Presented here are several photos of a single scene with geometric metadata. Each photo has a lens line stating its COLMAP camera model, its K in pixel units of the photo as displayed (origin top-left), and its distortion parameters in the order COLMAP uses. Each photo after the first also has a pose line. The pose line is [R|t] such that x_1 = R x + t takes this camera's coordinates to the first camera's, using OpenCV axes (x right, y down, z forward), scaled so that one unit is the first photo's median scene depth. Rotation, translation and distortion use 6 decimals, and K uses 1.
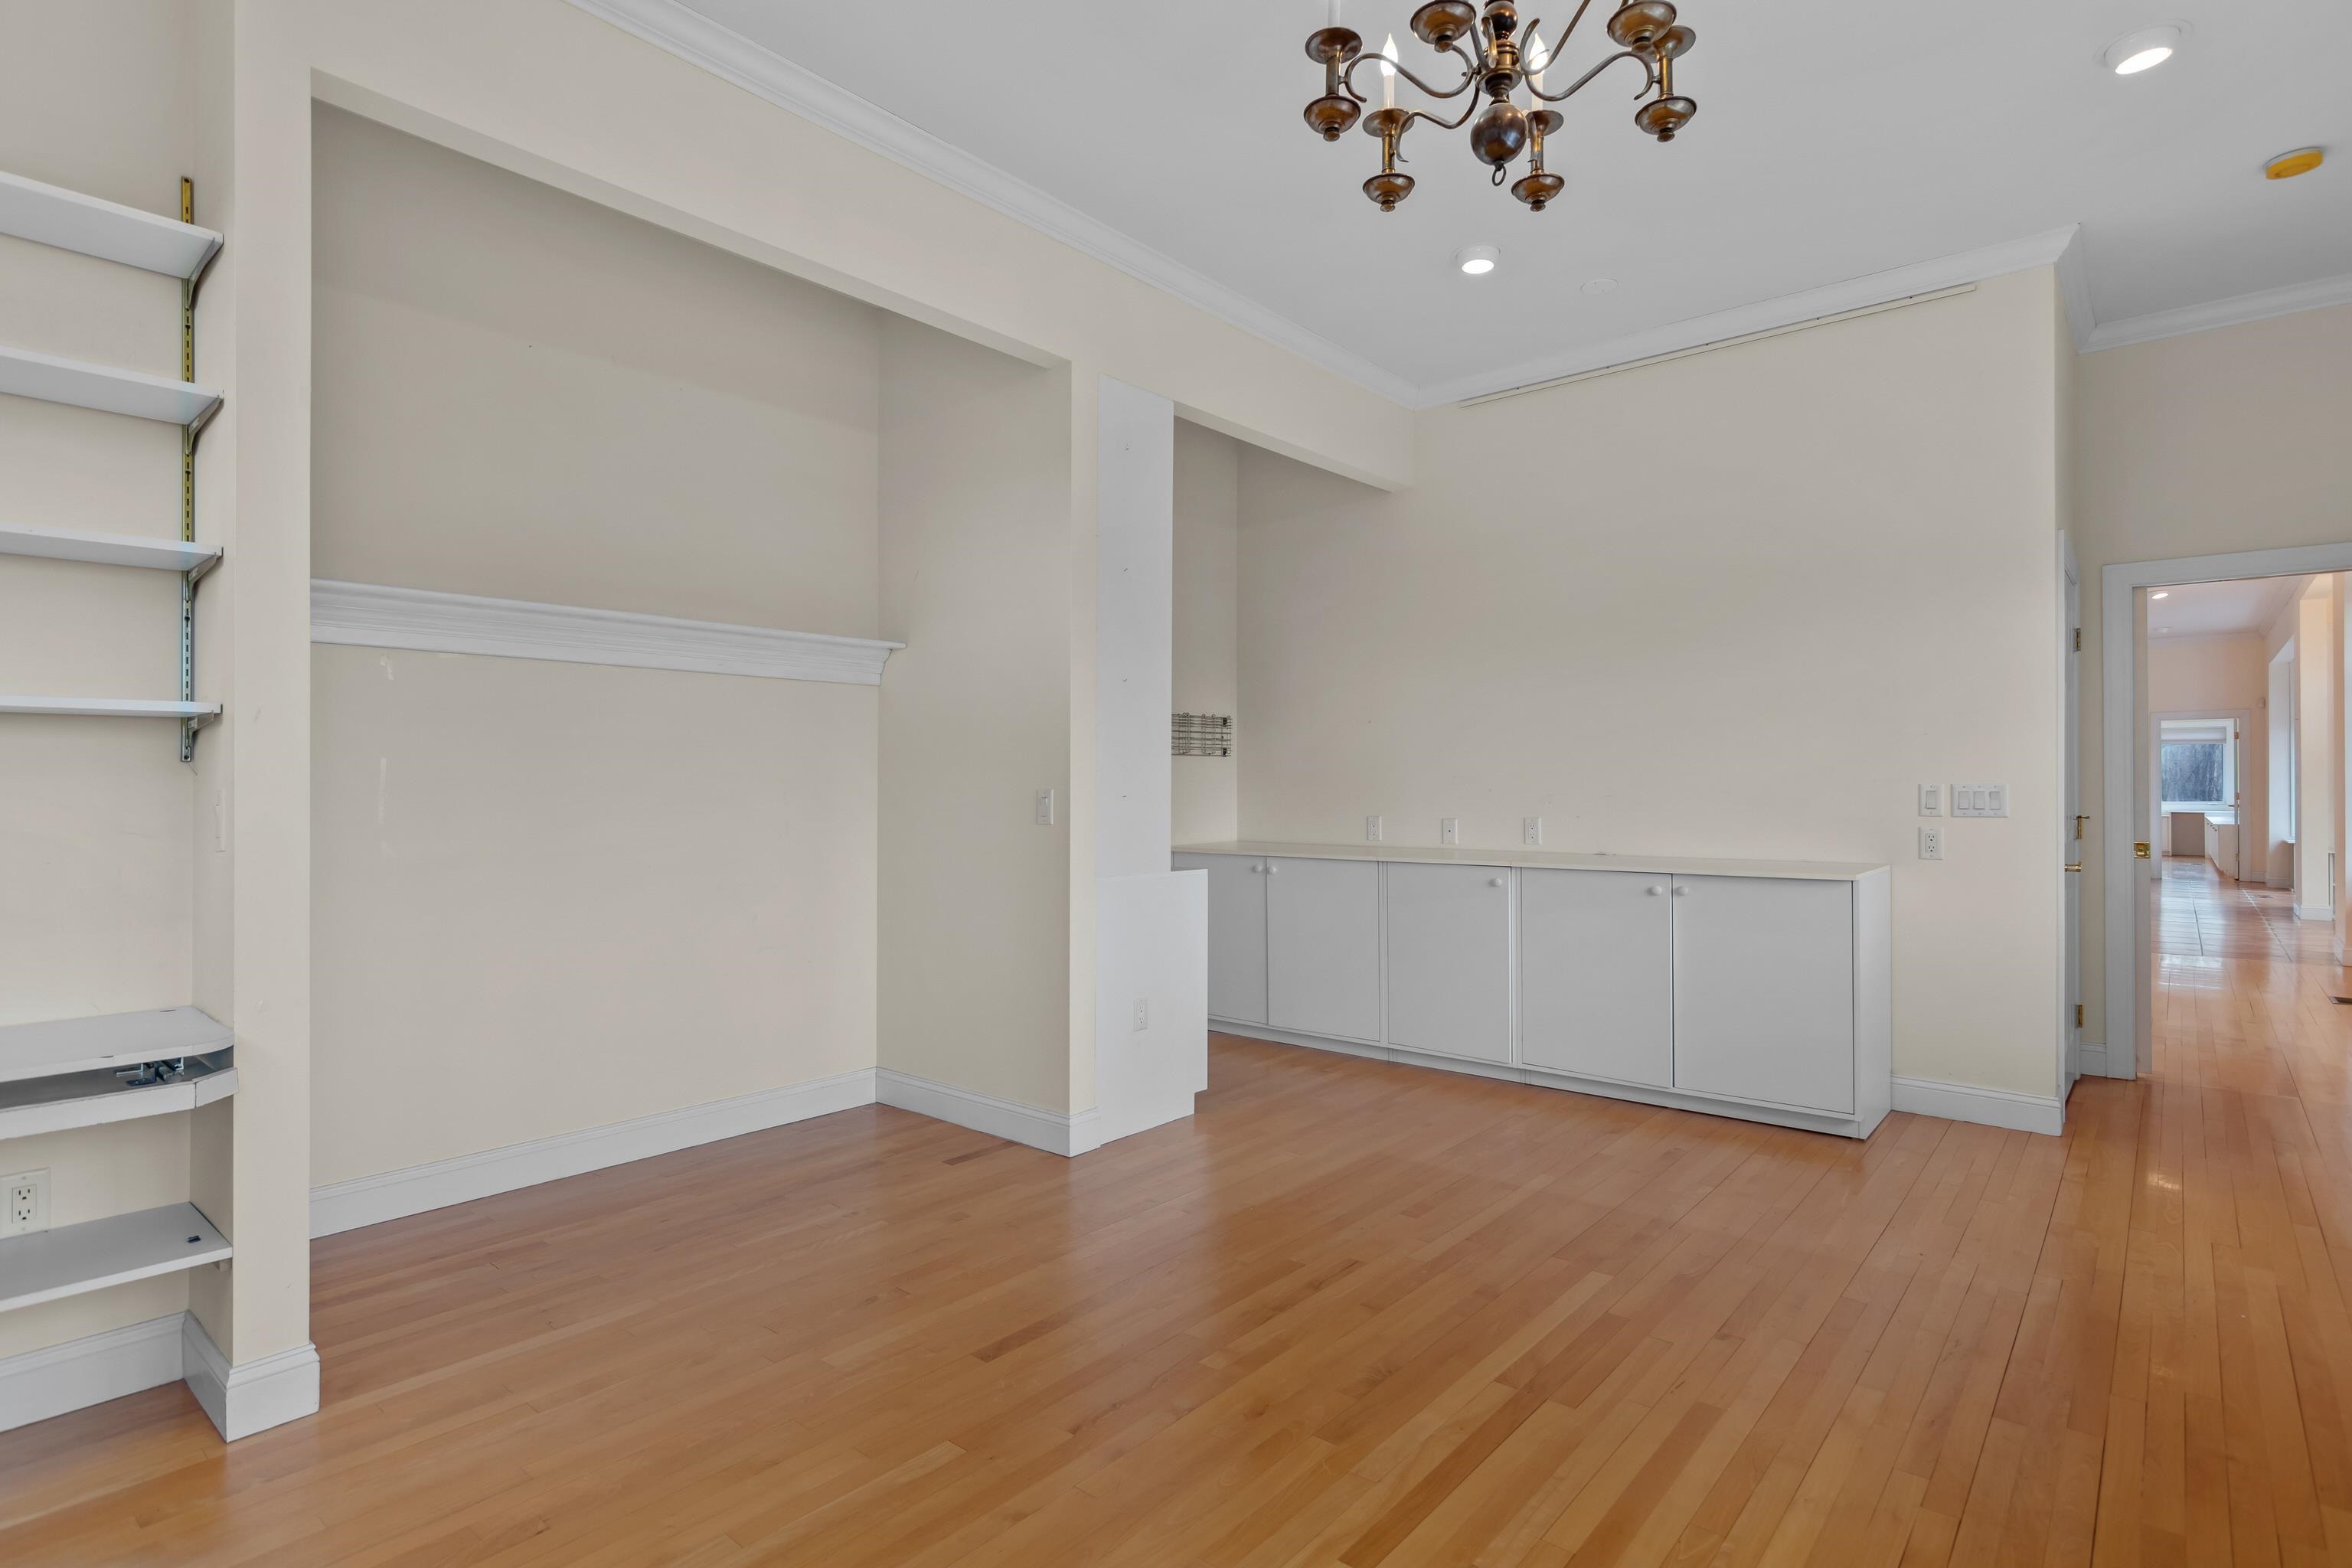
lens RADIAL K [[1190.2, 0, 1171.4], [0, 1190.2, 786.7], [0, 0, 1]] dist [-0.004490, 0.000399]
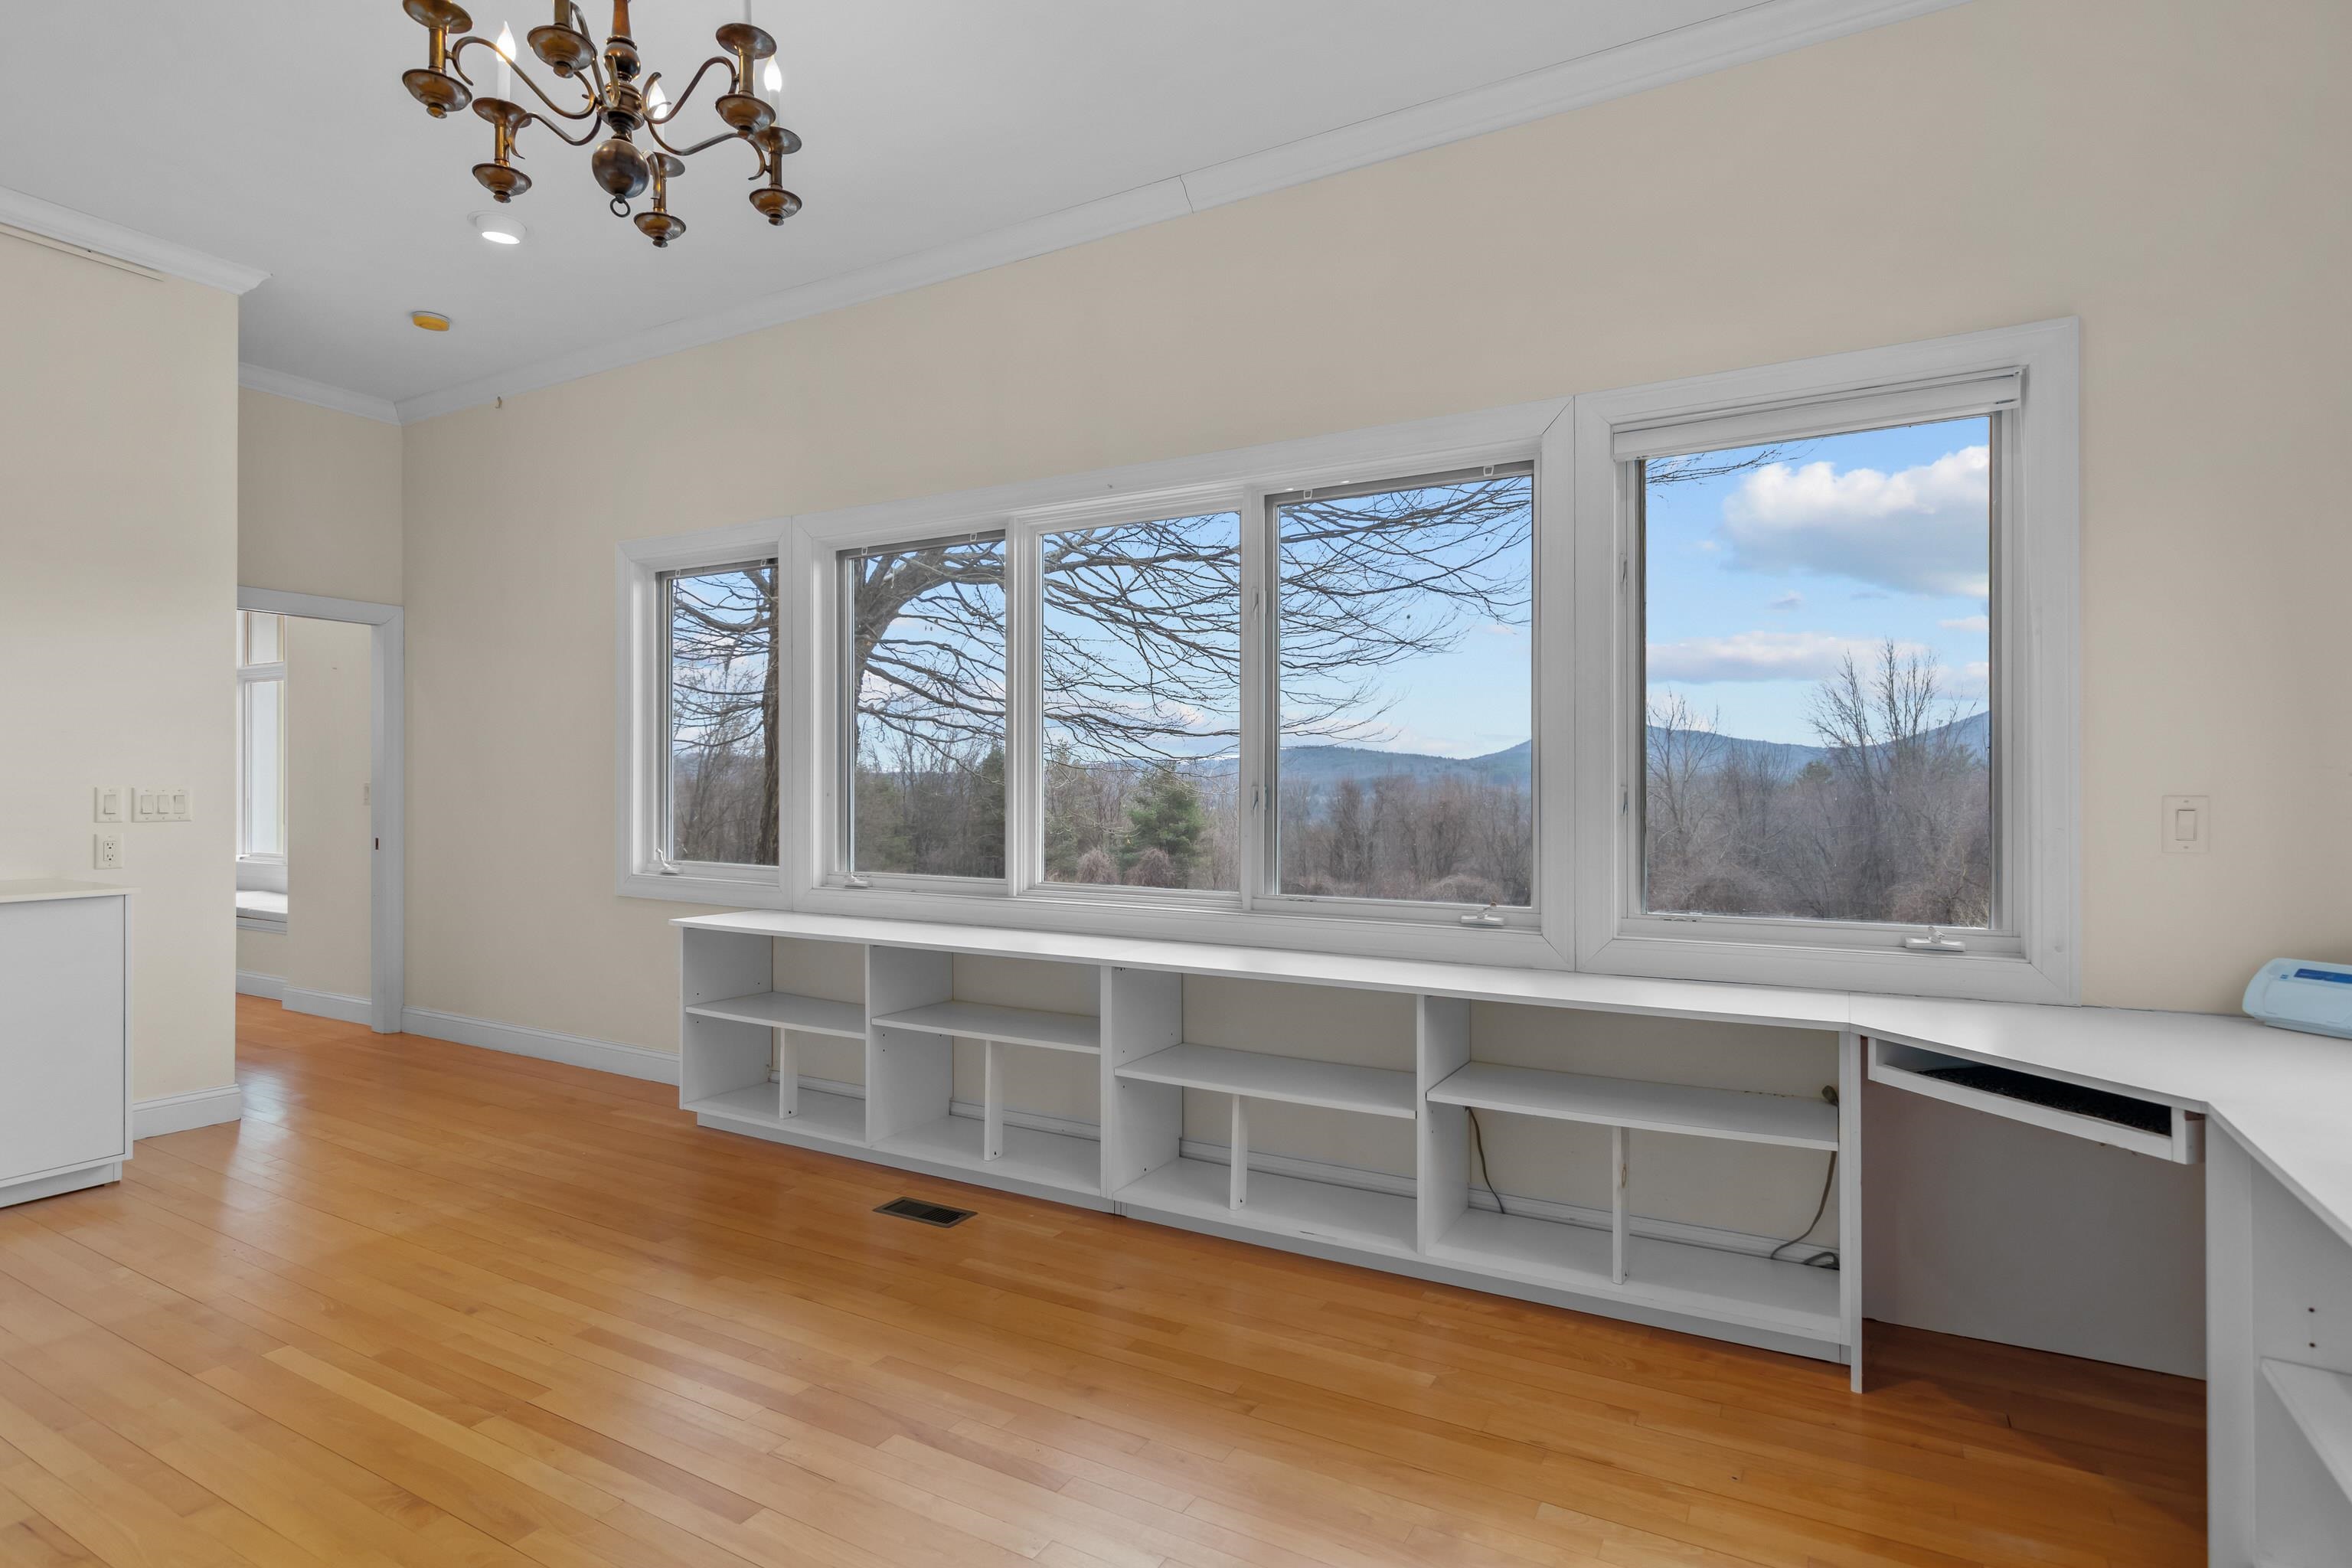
lens RADIAL K [[1190.2, 0, 1171.4], [0, 1190.2, 786.7], [0, 0, 1]] dist [-0.004490, 0.000399]
pose [[-0.187533, 0.002102, 0.982256, -0.595748], [-0.001883, 0.999995, -0.002499, -0.002908], [-0.982256, -0.002318, -0.187528, 0.501637]]
